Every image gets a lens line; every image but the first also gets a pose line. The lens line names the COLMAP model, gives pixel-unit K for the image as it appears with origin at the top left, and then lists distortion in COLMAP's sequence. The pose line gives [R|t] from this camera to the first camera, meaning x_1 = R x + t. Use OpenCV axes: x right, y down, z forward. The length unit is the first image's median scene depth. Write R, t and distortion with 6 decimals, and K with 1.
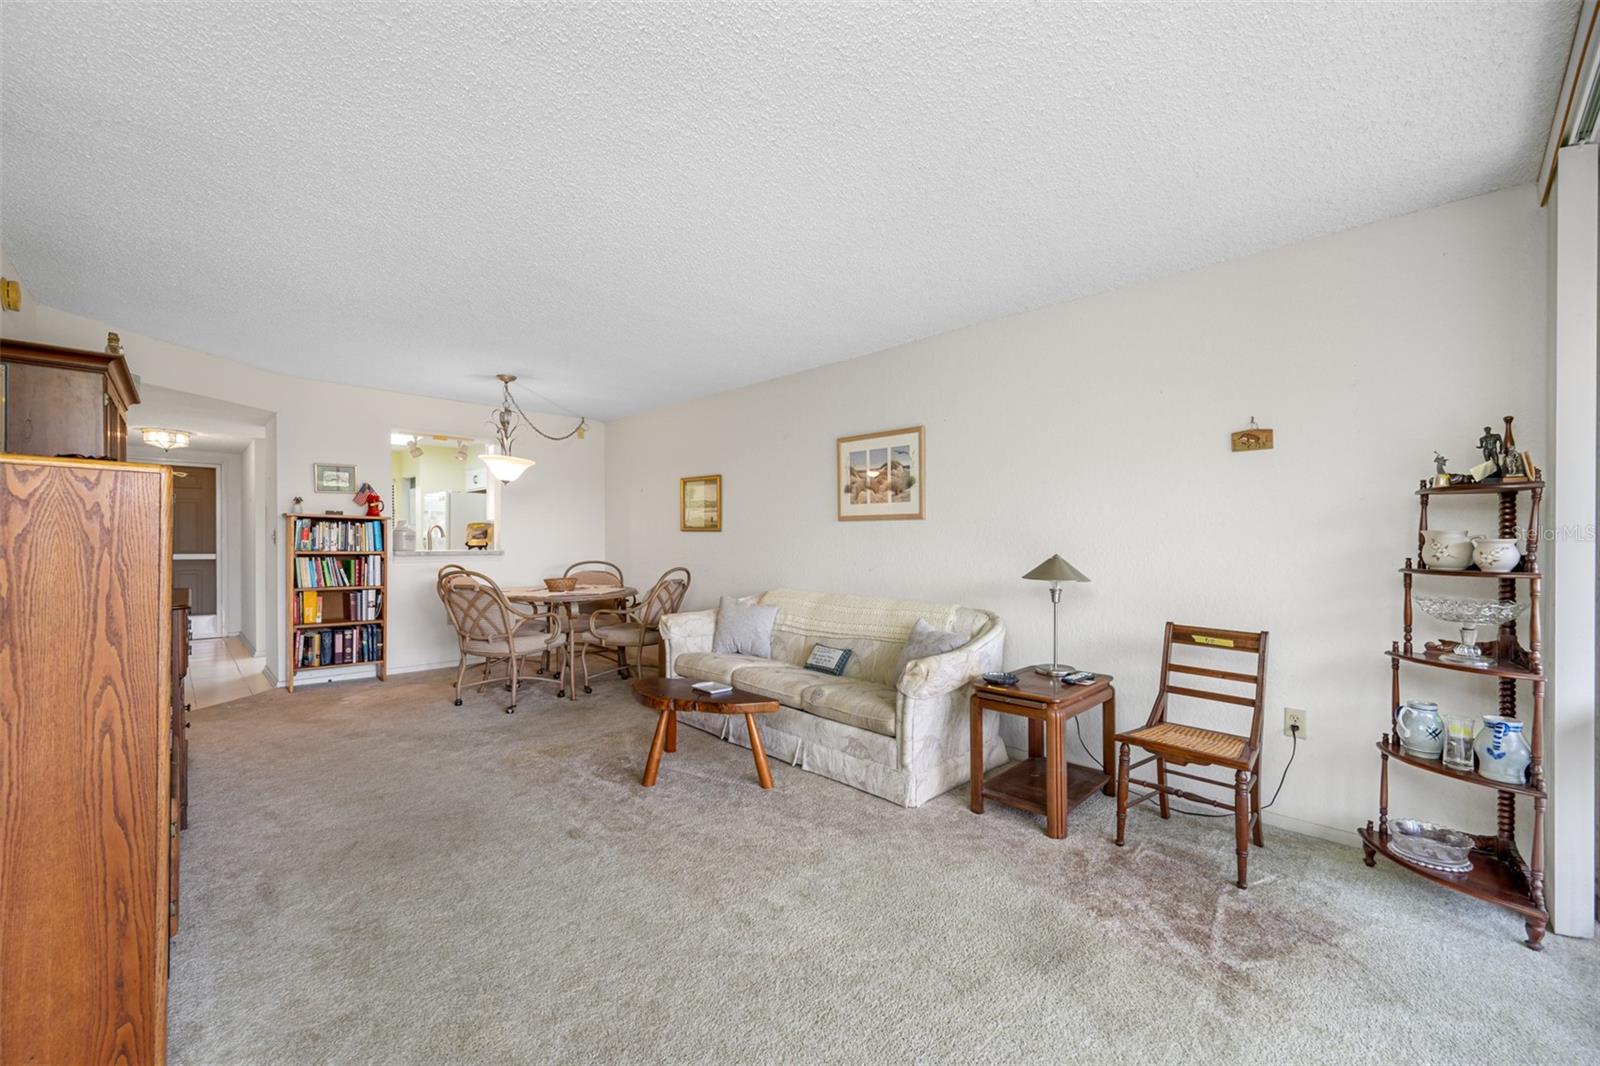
lens RADIAL K [[636.9, 0, 793.7], [0, 636.9, 559.9], [0, 0, 1]] dist [-0.001838, -0.000126]
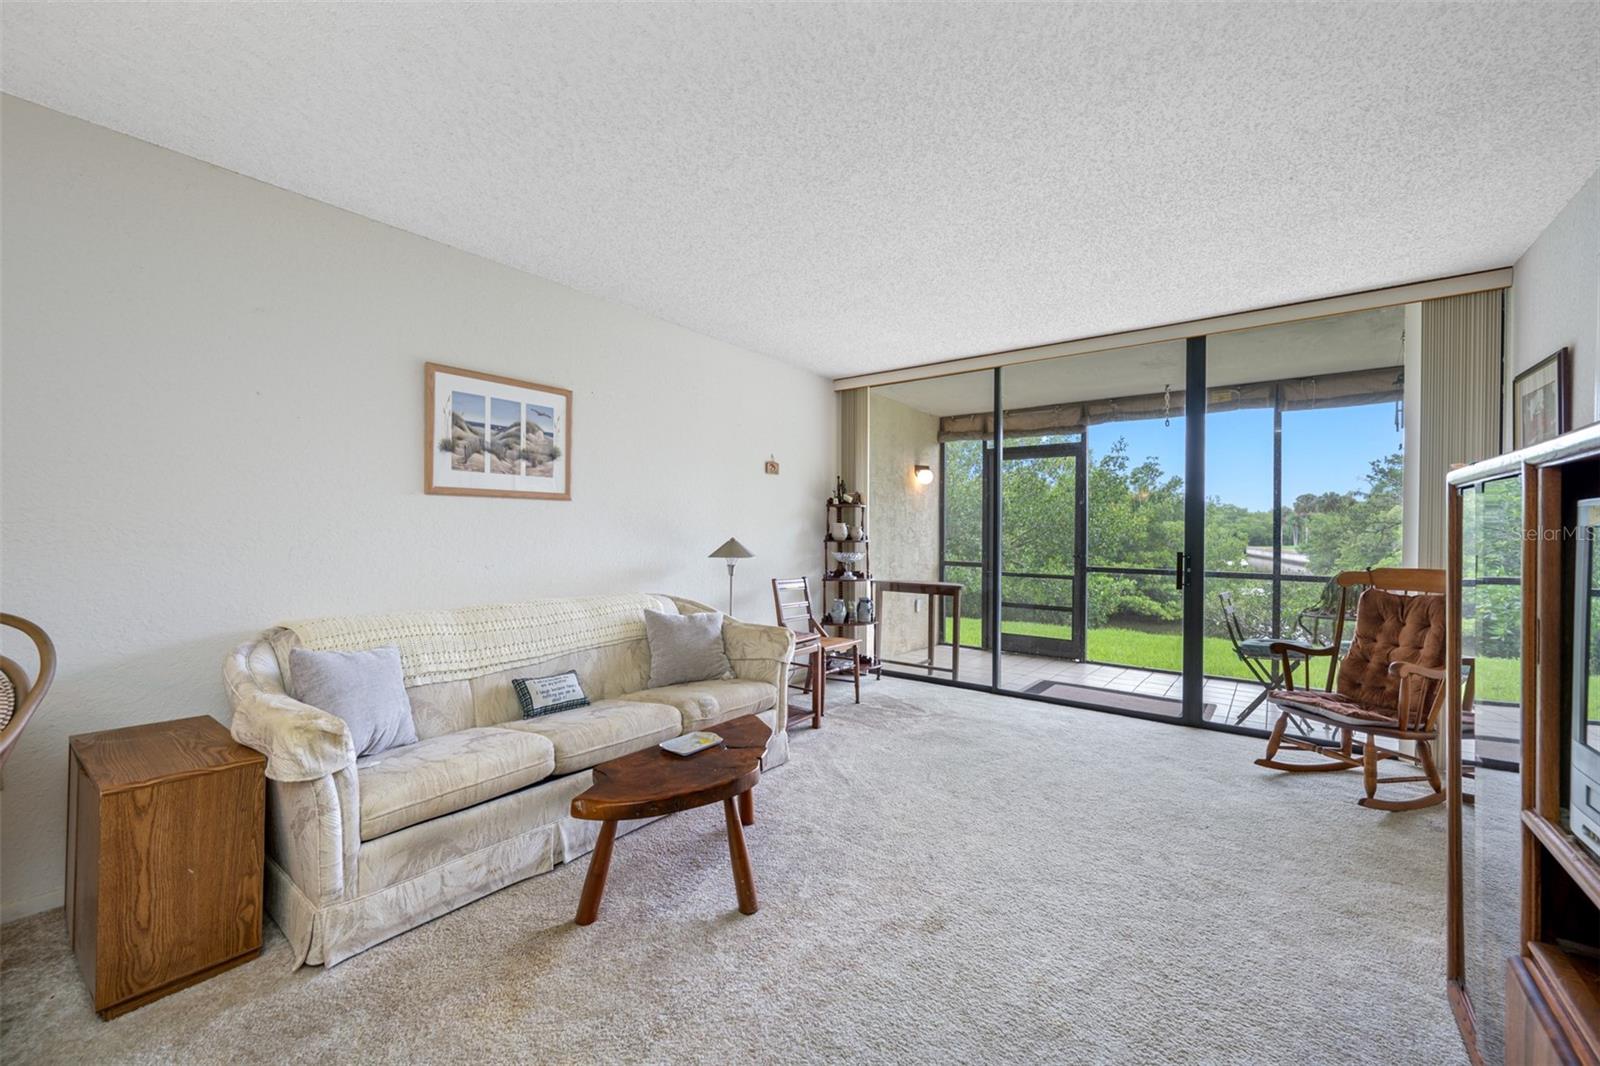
lens RADIAL K [[643.1, 0, 795.6], [0, 643.1, 532.7], [0, 0, 1]] dist [-0.002502, -0.000220]
pose [[-0.155208, -0.013585, 0.987788, -0.544904], [0.019702, 0.999664, 0.016844, -0.022948], [-0.987685, 0.022075, -0.154889, 0.657275]]
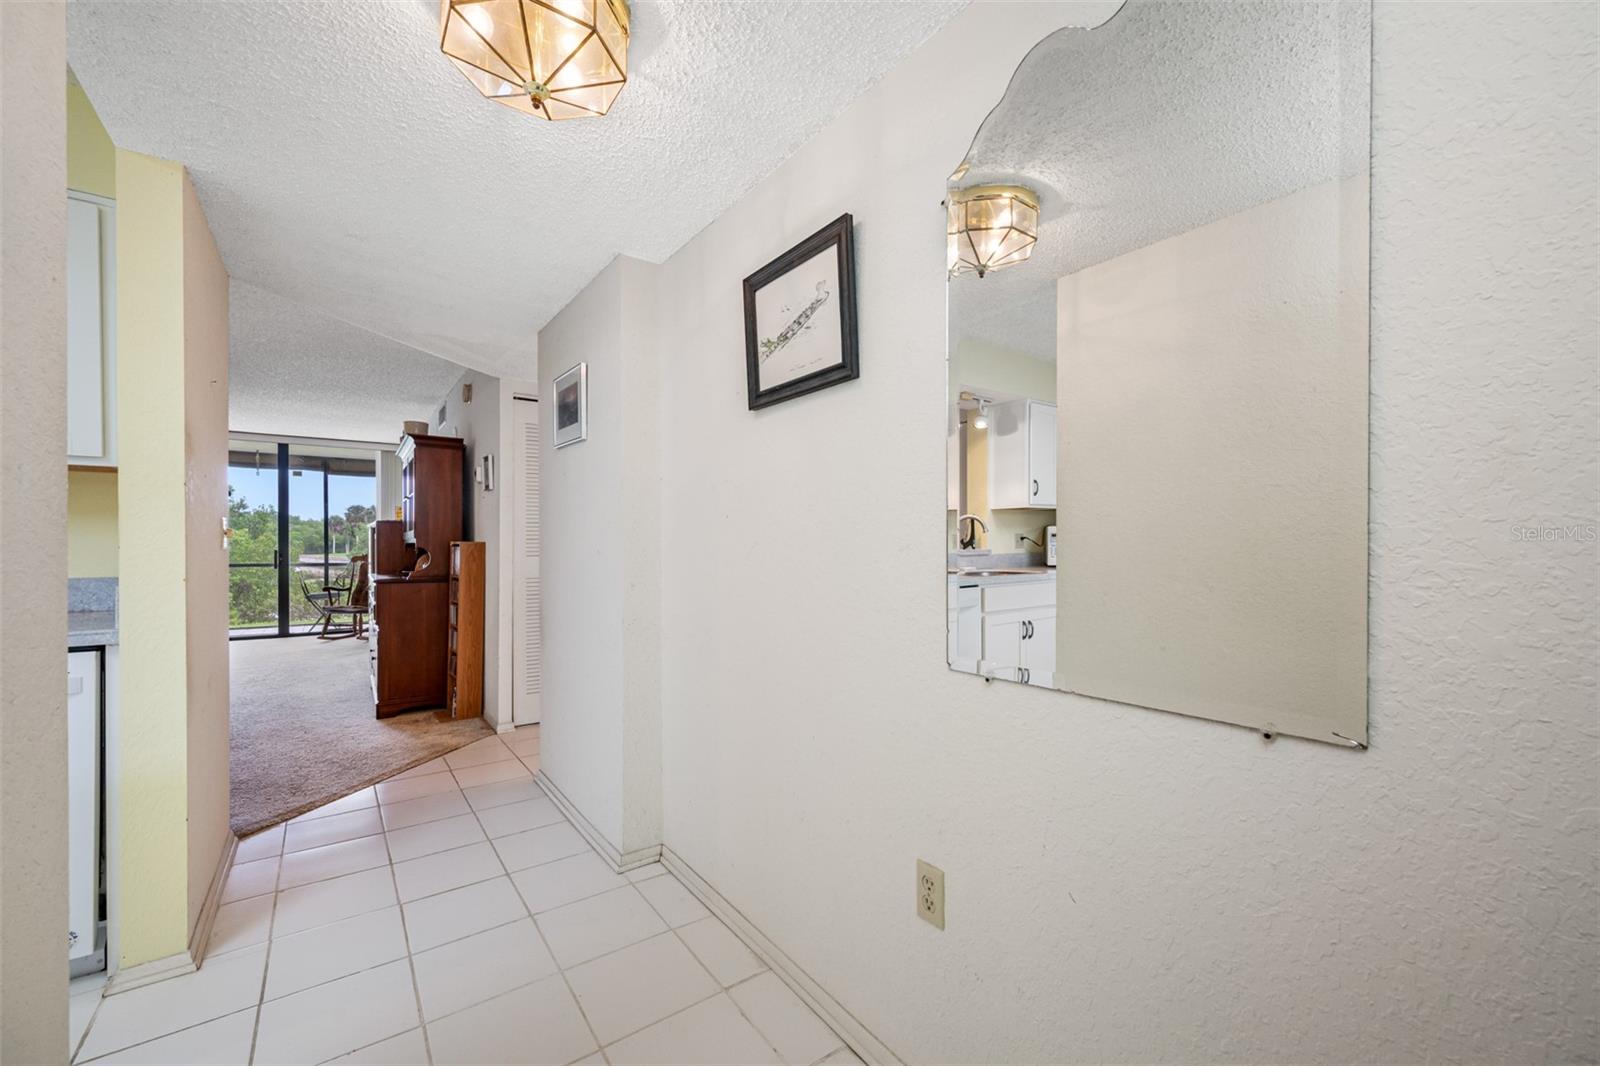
lens RADIAL K [[638.1, 0, 806.7], [0, 638.1, 548.6], [0, 0, 1]] dist [-0.000319, -0.000157]
pose [[-0.991458, -0.014772, 0.129585, -1.319857], [-0.010185, 0.999300, 0.035996, -0.049825], [-0.130026, 0.034369, -0.990915, 1.440447]]
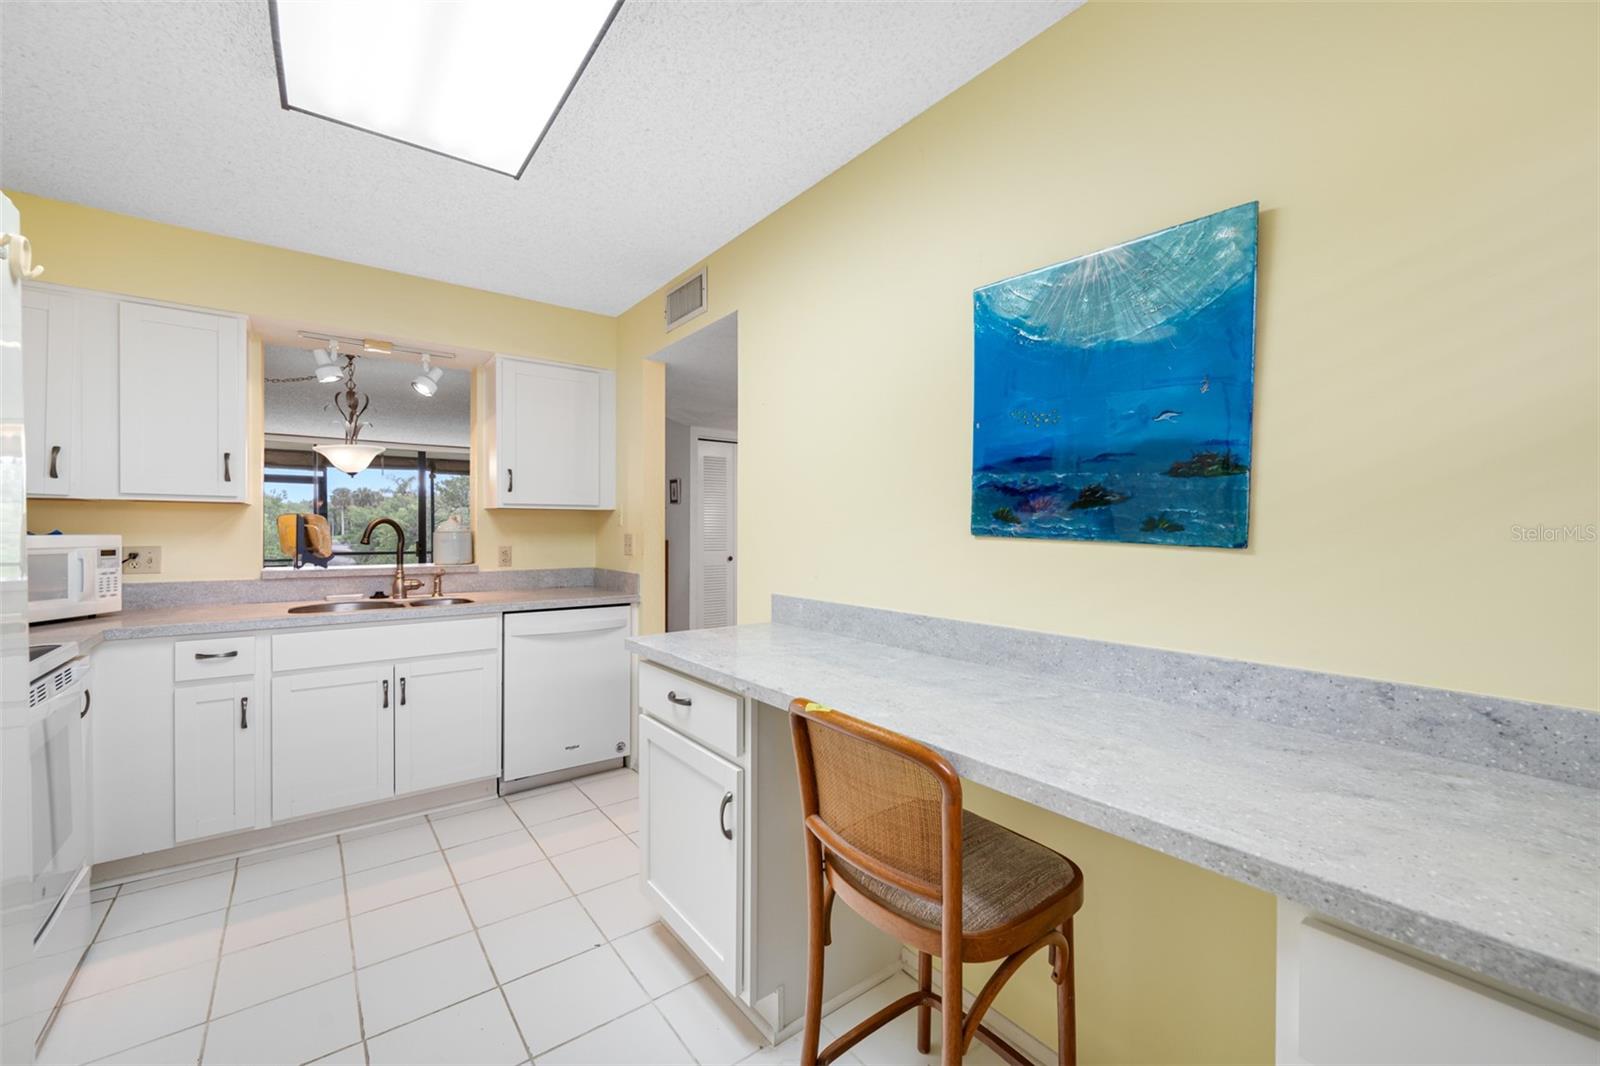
lens RADIAL K [[654.7, 0, 800.0], [0, 654.7, 533.0], [0, 0, 1]] dist [-0.000267, -0.000213]
pose [[-0.992312, -0.017759, 0.122478, -1.170683], [-0.013374, 0.999243, 0.036532, -0.084568], [-0.123034, 0.034614, -0.991799, 1.817023]]
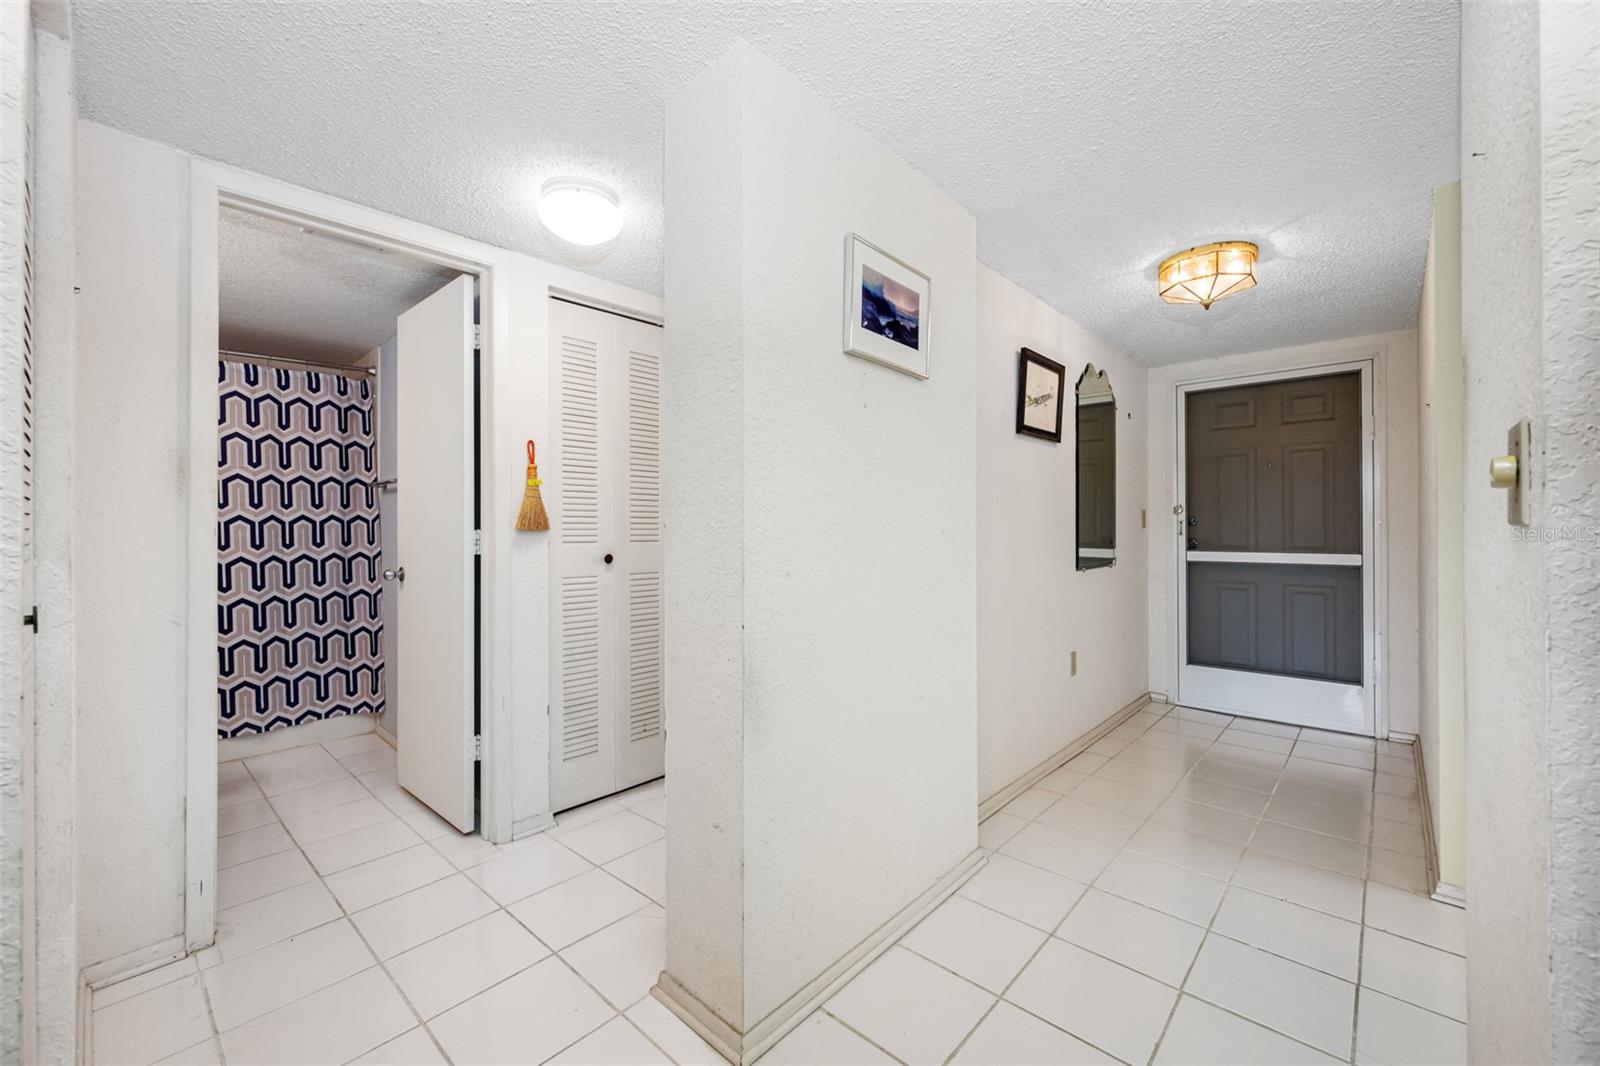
lens RADIAL K [[637.2, 0, 801.3], [0, 637.2, 522.6], [0, 0, 1]] dist [0.000810, 0.000061]
pose [[0.048332, -0.019232, -0.998646, -0.701671], [-0.027053, 0.999423, -0.020556, -0.018035], [0.998465, 0.028010, 0.047783, 0.861056]]
